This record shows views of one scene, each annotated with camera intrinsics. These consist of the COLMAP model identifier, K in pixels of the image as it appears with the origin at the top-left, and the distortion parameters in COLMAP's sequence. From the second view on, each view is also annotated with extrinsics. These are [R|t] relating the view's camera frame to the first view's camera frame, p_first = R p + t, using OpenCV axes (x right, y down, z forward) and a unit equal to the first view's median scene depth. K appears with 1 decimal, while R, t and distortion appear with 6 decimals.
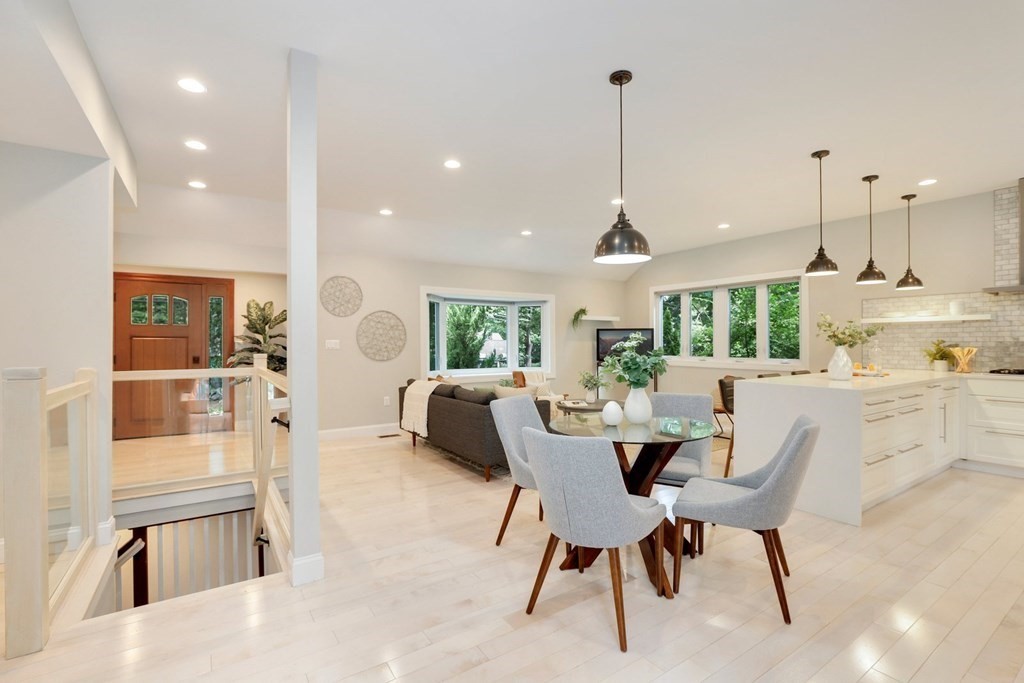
lens RADIAL K [[475.8, 0, 527.9], [0, 475.8, 340.9], [0, 0, 1]] dist [-0.014740, 0.002986]
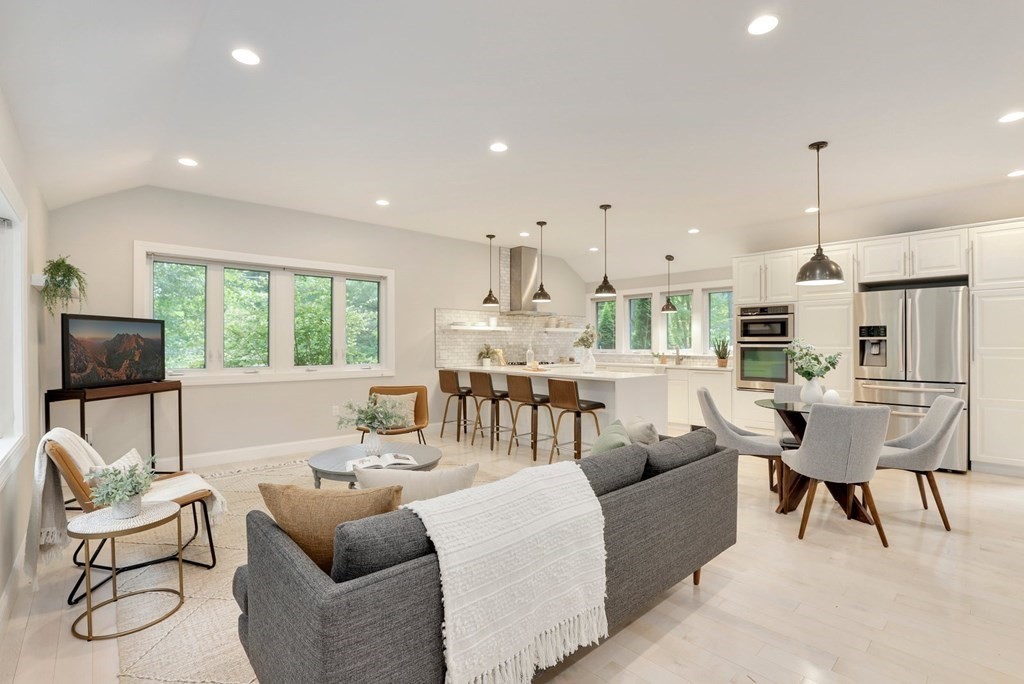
lens RADIAL K [[475.8, 0, 518.8], [0, 475.8, 345.1], [0, 0, 1]] dist [-0.014740, 0.002986]
pose [[-0.130206, -0.002411, 0.991484, -0.560644], [-0.004229, 0.999989, 0.001876, -0.000938], [-0.991478, -0.003948, -0.130215, 1.141823]]
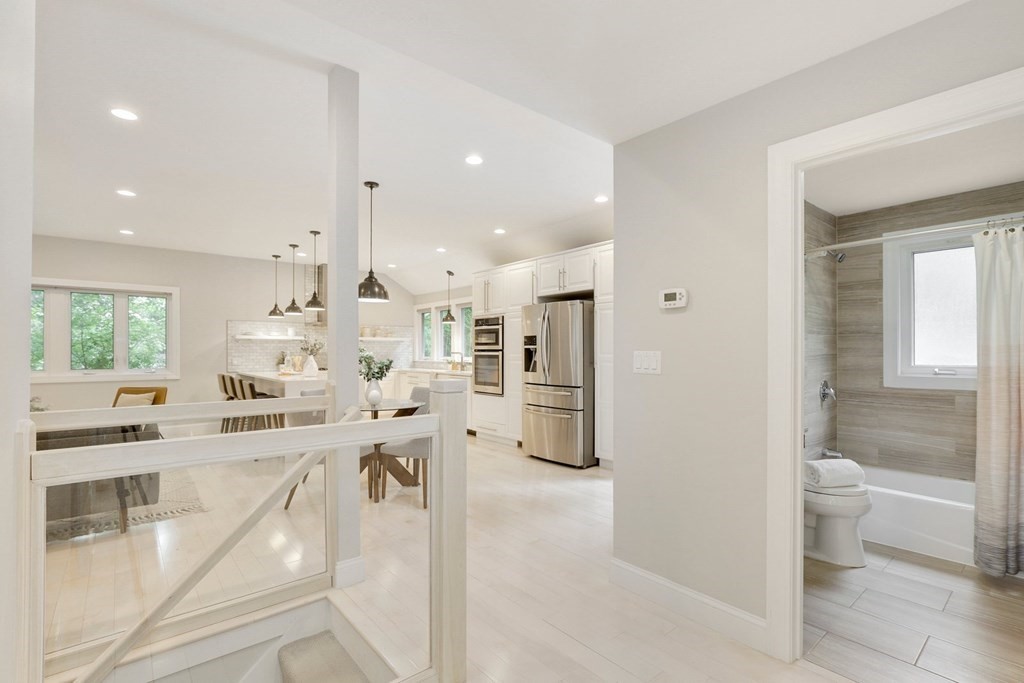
lens RADIAL K [[475.8, 0, 515.7], [0, 475.8, 347.8], [0, 0, 1]] dist [-0.014740, 0.002986]
pose [[-0.073448, 0.008139, 0.997266, -0.788978], [-0.004803, 0.999952, -0.008515, -0.004581], [-0.997287, -0.005416, -0.073406, 0.361495]]
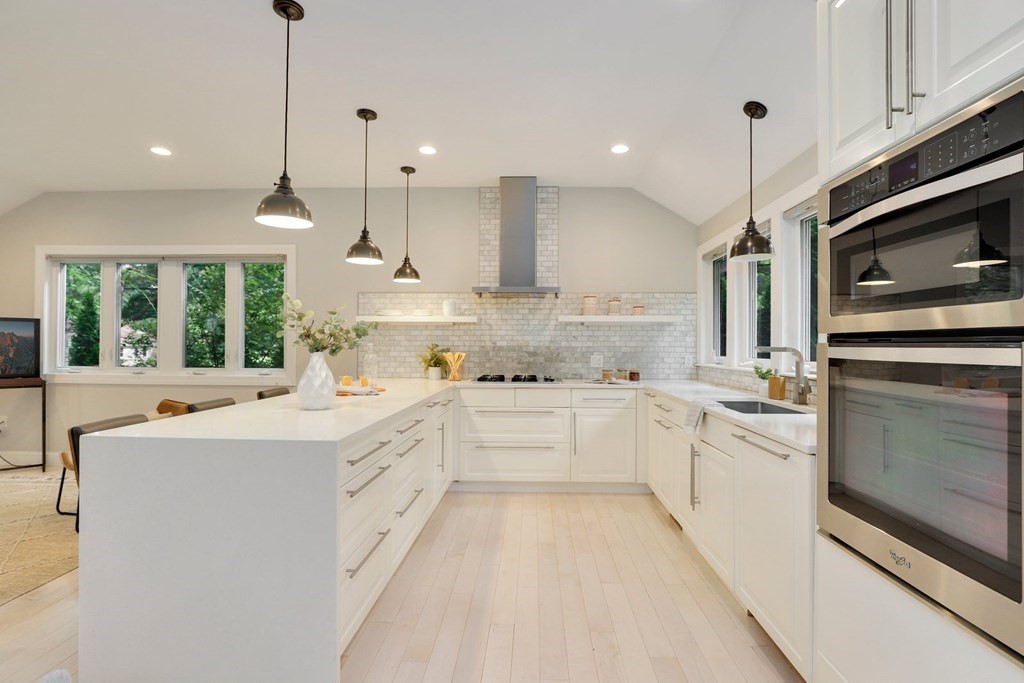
lens RADIAL K [[475.8, 0, 518.8], [0, 475.8, 346.1], [0, 0, 1]] dist [-0.014740, 0.002986]
pose [[0.602131, 0.004743, 0.798383, 0.274784], [-0.009982, 0.999949, 0.001588, -0.000507], [-0.798335, -0.008926, 0.602147, 0.356762]]
